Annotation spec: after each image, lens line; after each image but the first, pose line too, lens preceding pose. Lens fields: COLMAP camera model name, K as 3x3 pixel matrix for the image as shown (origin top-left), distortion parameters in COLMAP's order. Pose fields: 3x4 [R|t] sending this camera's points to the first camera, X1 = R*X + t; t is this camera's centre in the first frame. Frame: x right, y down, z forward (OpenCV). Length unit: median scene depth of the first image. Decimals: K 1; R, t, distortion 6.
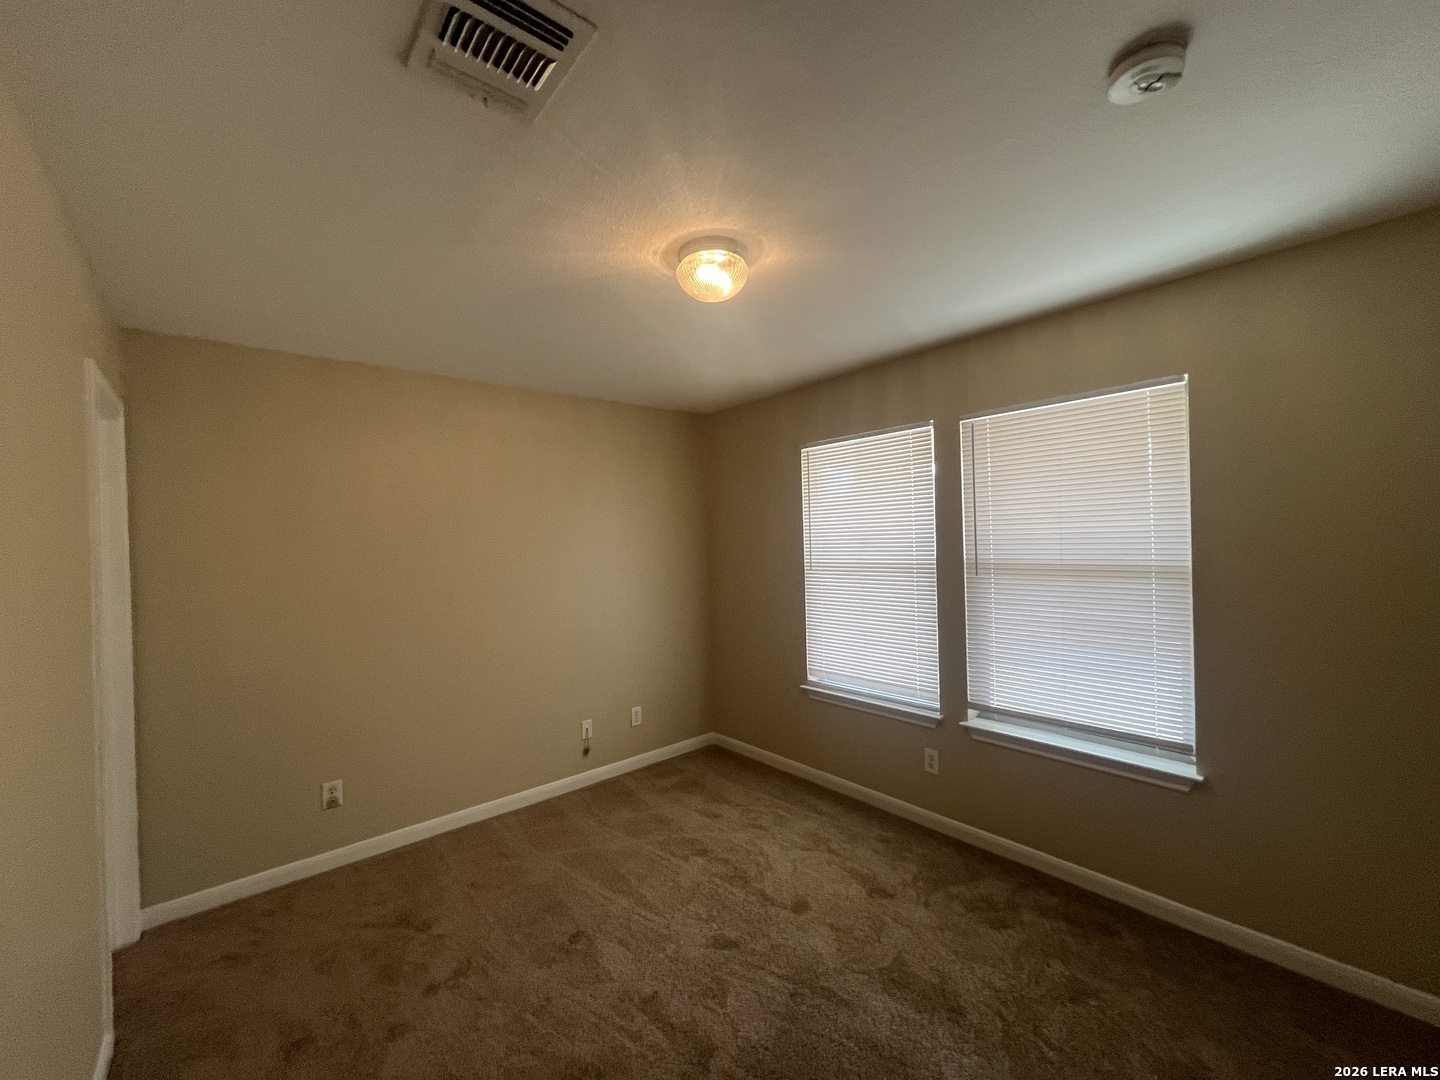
lens RADIAL K [[578.9, 0, 714.7], [0, 578.9, 537.5], [0, 0, 1]] dist [-0.001874, -0.000553]
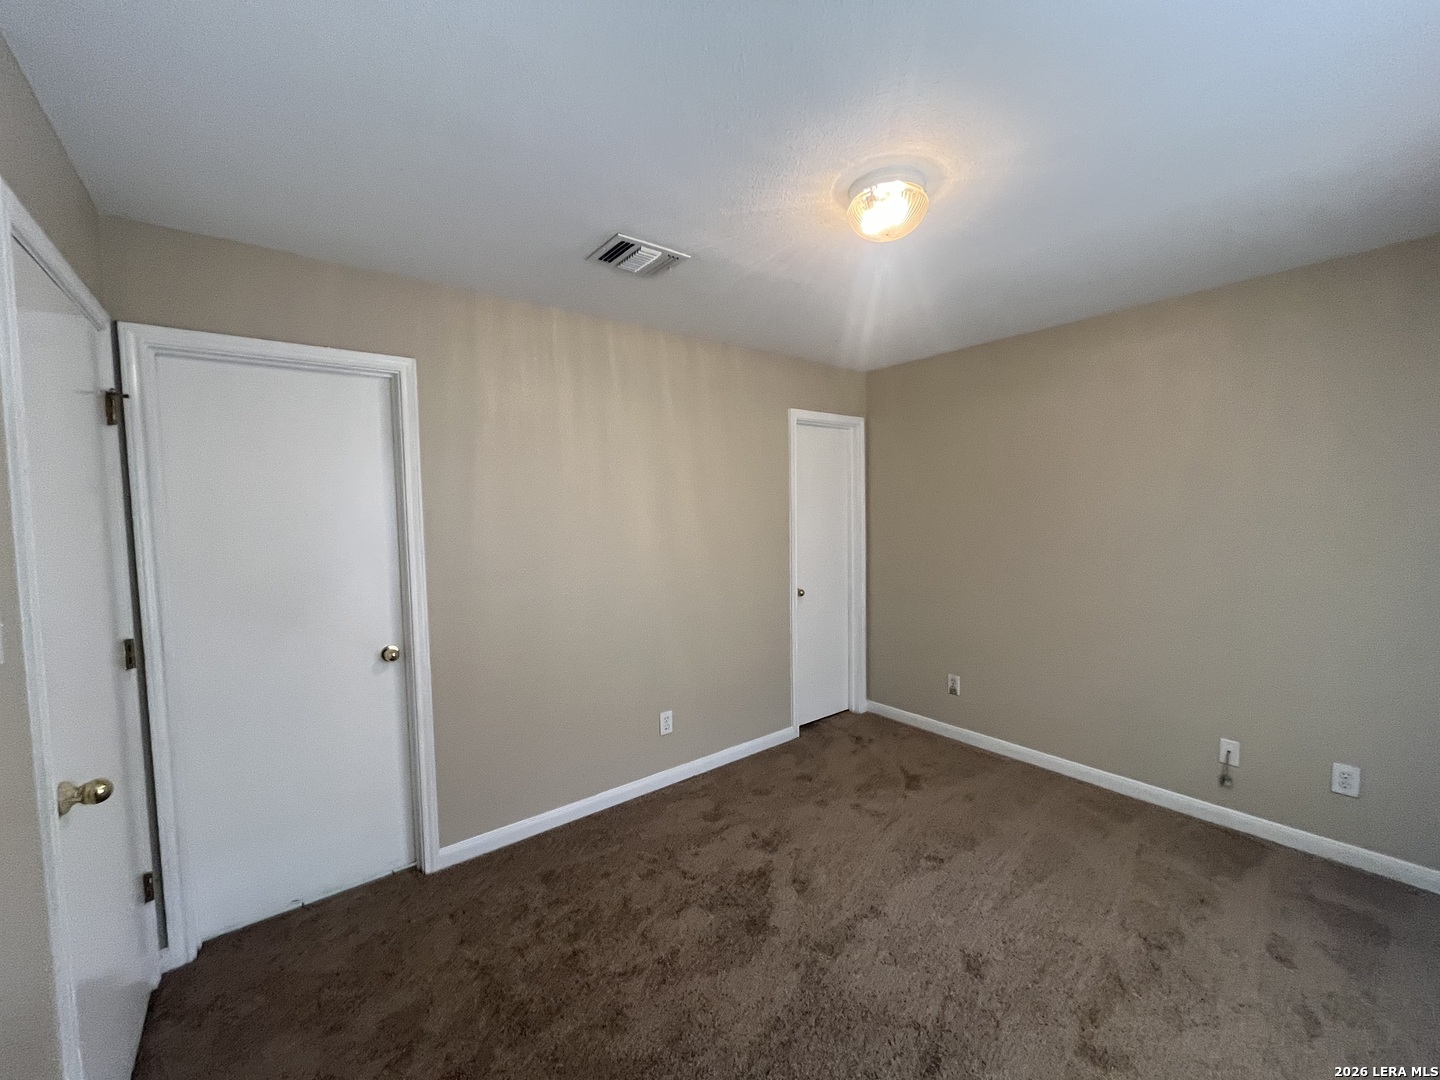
lens RADIAL K [[578.9, 0, 714.9], [0, 578.9, 538.6], [0, 0, 1]] dist [-0.001874, -0.000553]
pose [[-0.039926, 0.085556, -0.995533, 0.654037], [0.027108, 0.996054, 0.084514, -0.018003], [0.998835, -0.023612, -0.042088, 0.511357]]
